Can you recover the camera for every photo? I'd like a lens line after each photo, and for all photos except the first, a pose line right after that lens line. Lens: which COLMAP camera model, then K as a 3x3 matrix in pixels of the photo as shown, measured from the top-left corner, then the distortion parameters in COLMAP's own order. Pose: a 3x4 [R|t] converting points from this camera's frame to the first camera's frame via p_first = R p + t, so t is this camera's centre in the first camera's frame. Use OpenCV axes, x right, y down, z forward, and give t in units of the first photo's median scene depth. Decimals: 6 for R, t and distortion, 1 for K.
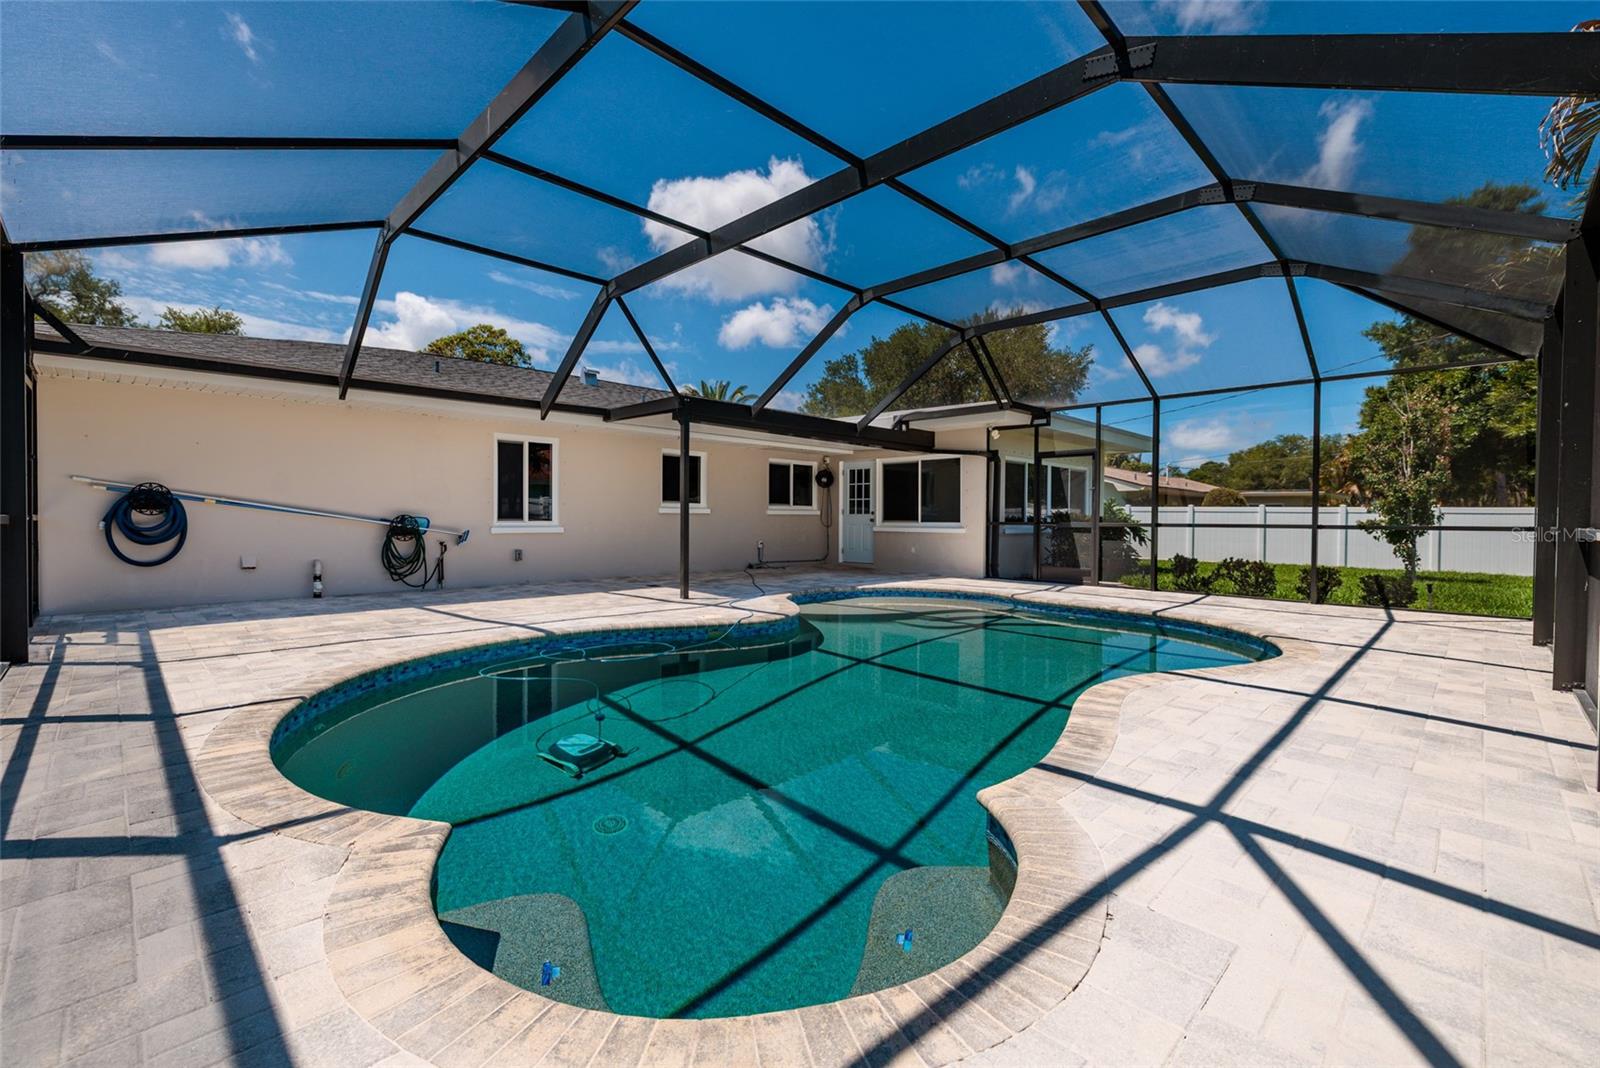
lens RADIAL K [[684.6, 0, 792.5], [0, 684.6, 530.7], [0, 0, 1]] dist [0.001584, -0.000157]
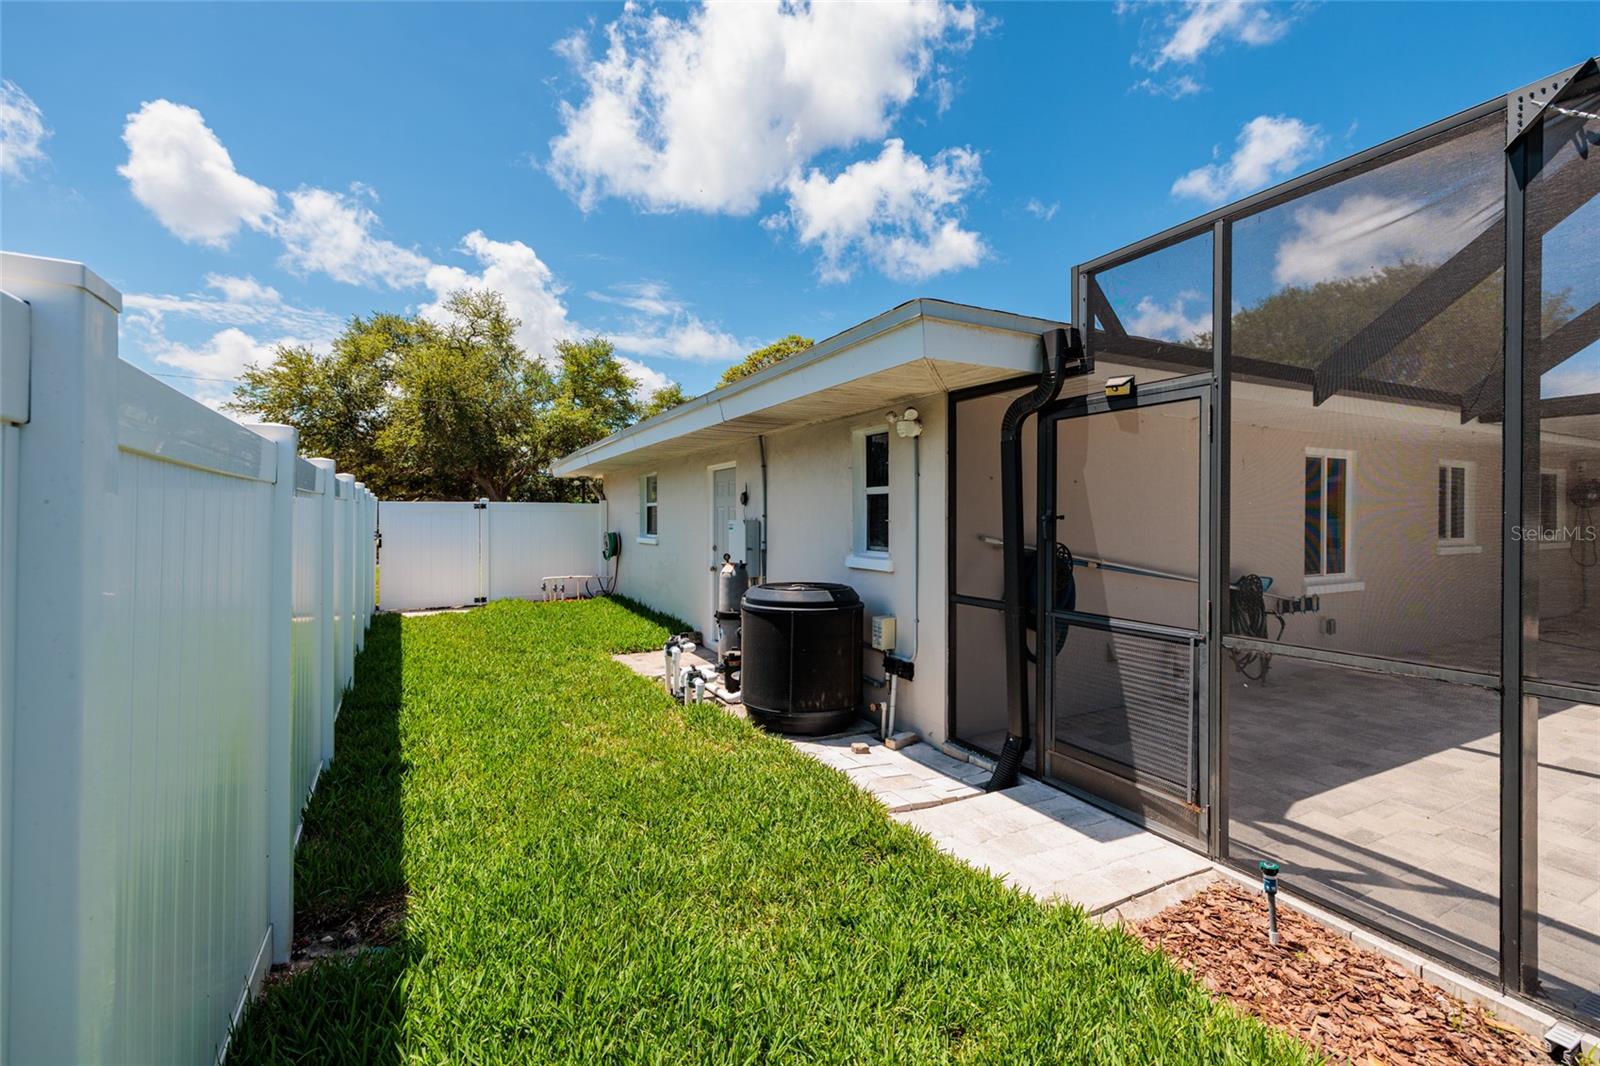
lens RADIAL K [[684.6, 0, 794.6], [0, 684.6, 522.5], [0, 0, 1]] dist [0.001584, -0.000157]
pose [[0.955295, -0.006214, -0.295589, -0.535398], [0.001507, 0.999868, -0.016149, -0.043734], [0.295650, 0.014982, 0.955179, 0.140374]]
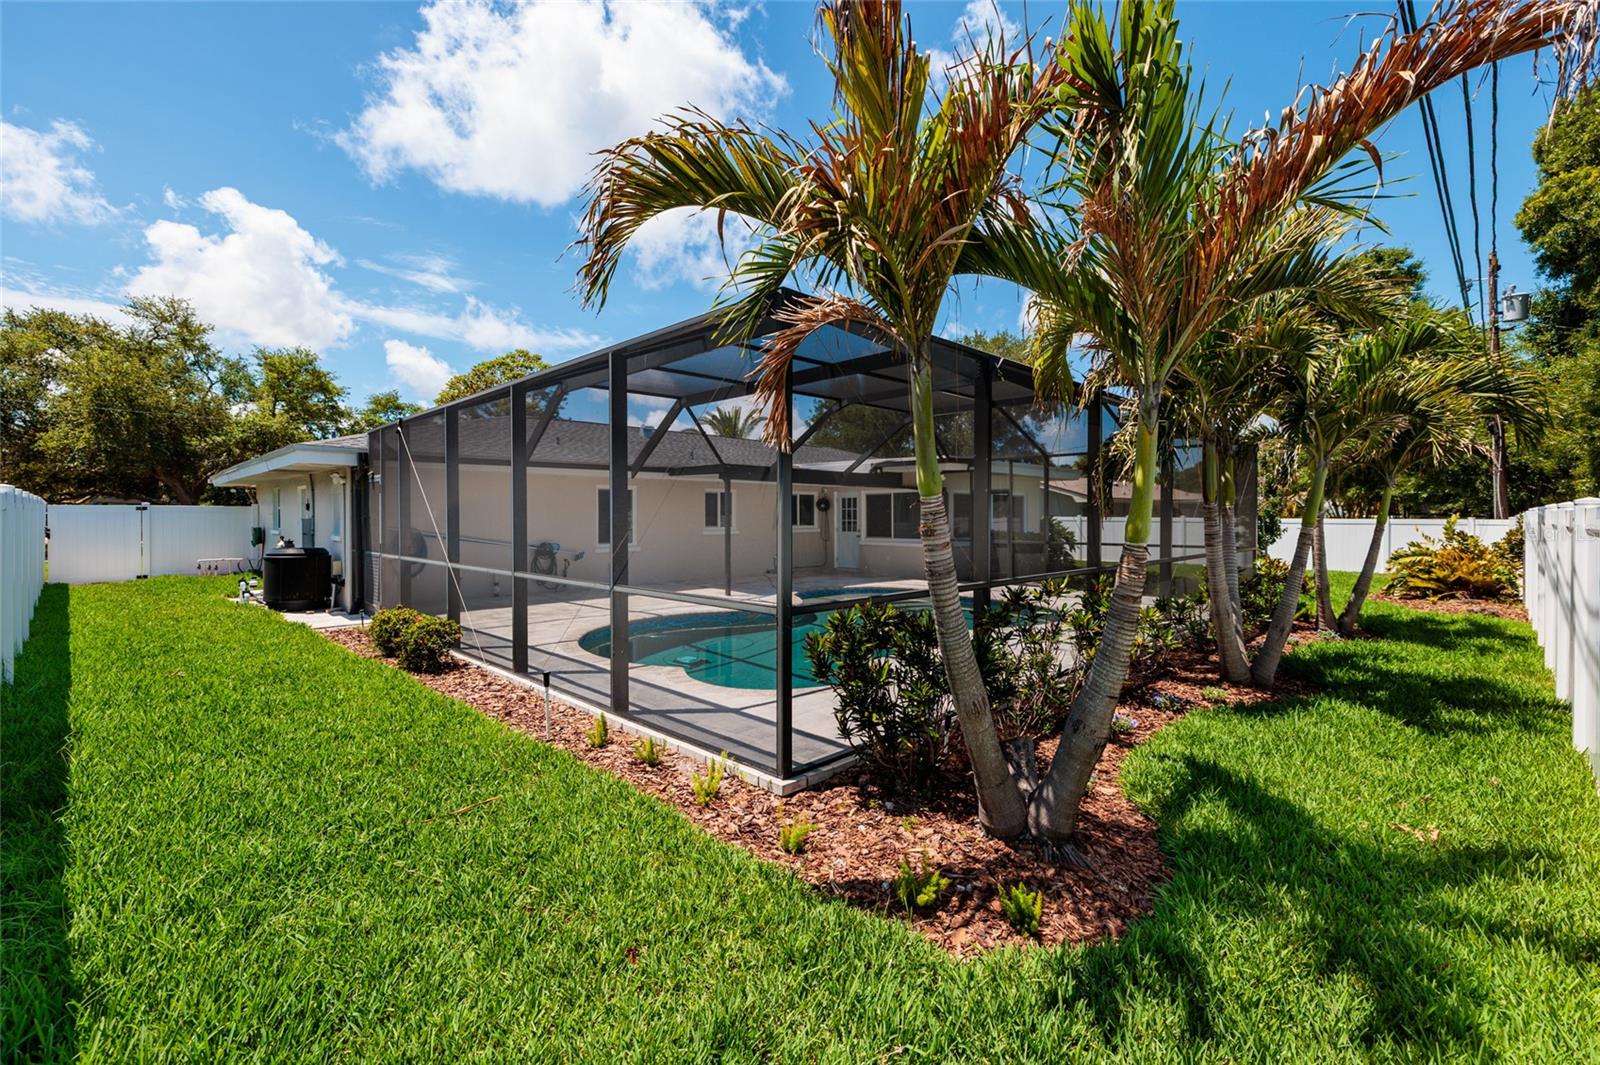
lens RADIAL K [[684.6, 0, 801.3], [0, 684.6, 519.3], [0, 0, 1]] dist [0.001584, -0.000157]
pose [[0.999959, -0.008880, -0.001782, 0.006690], [0.008855, 0.999867, -0.013678, -0.033038], [0.001903, 0.013662, 0.999905, -0.366409]]
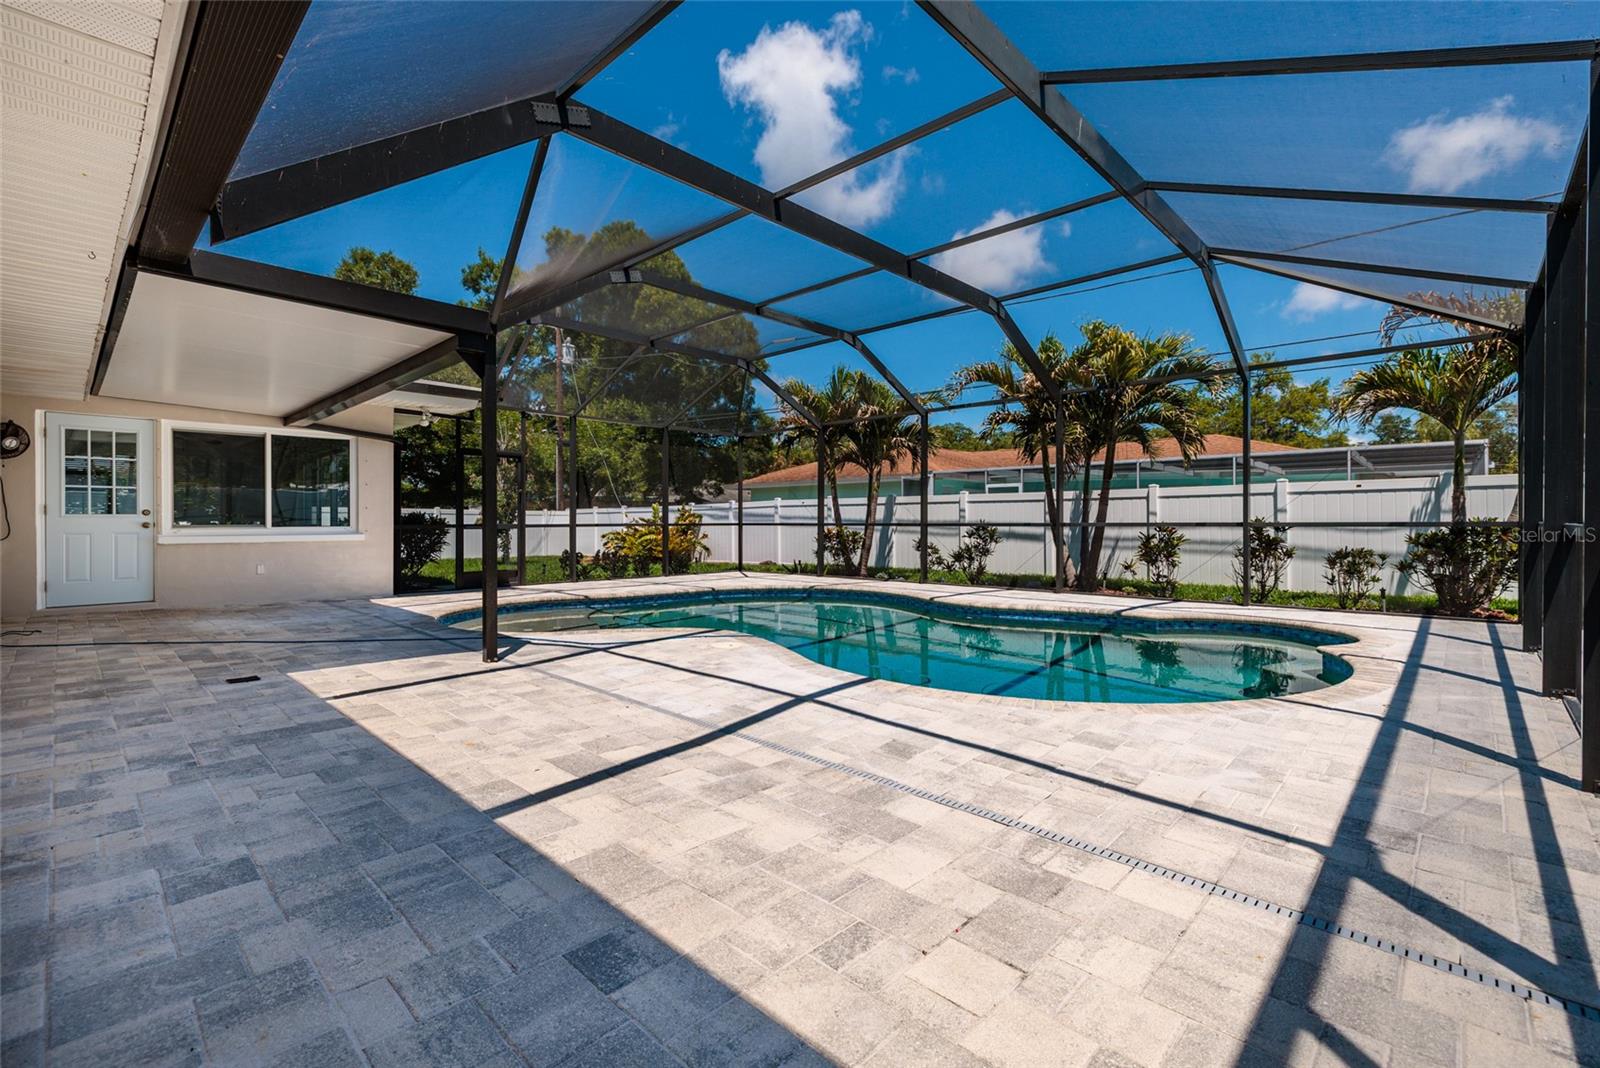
lens RADIAL K [[684.6, 0, 801.2], [0, 684.6, 527.7], [0, 0, 1]] dist [0.001584, -0.000157]
pose [[-0.043294, -0.016708, 0.998923, -0.505192], [0.018435, 0.999677, 0.017520, -0.014640], [-0.998892, 0.019173, -0.042972, 0.504175]]
